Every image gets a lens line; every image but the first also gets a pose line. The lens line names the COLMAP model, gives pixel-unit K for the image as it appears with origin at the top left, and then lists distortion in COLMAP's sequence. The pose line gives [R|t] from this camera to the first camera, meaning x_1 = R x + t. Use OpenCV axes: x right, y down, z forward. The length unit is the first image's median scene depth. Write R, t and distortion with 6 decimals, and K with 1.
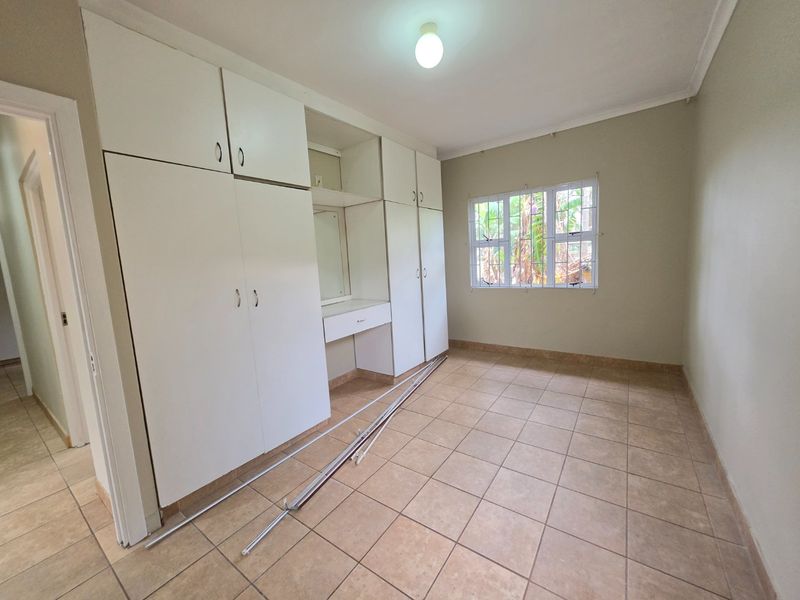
lens RADIAL K [[320.8, 0, 394.3], [0, 320.8, 298.3], [0, 0, 1]] dist [-0.003246, -0.000035]
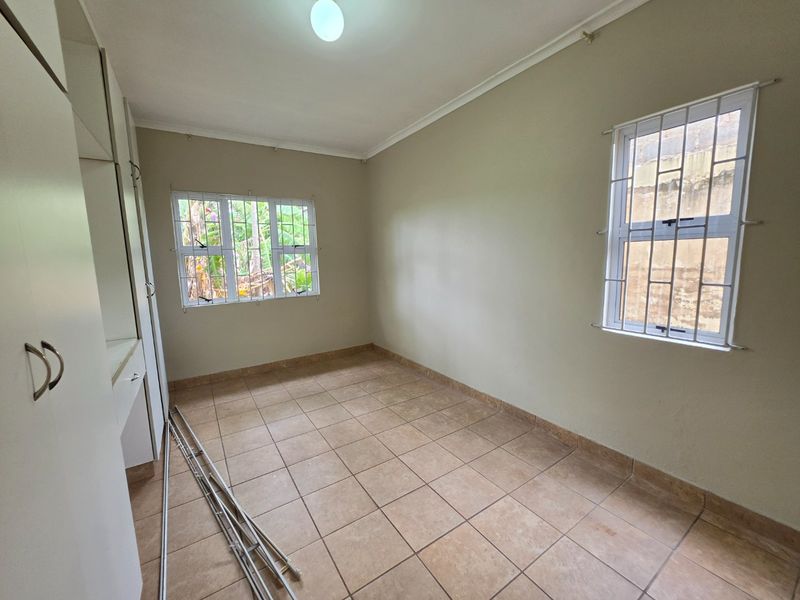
lens RADIAL K [[320.8, 0, 396.3], [0, 320.8, 299.5], [0, 0, 1]] dist [-0.003246, -0.000035]
pose [[0.358155, -0.079694, 0.930255, -0.426790], [0.124515, 0.991528, 0.037004, -0.027076], [-0.925322, 0.102577, 0.365043, 0.376680]]
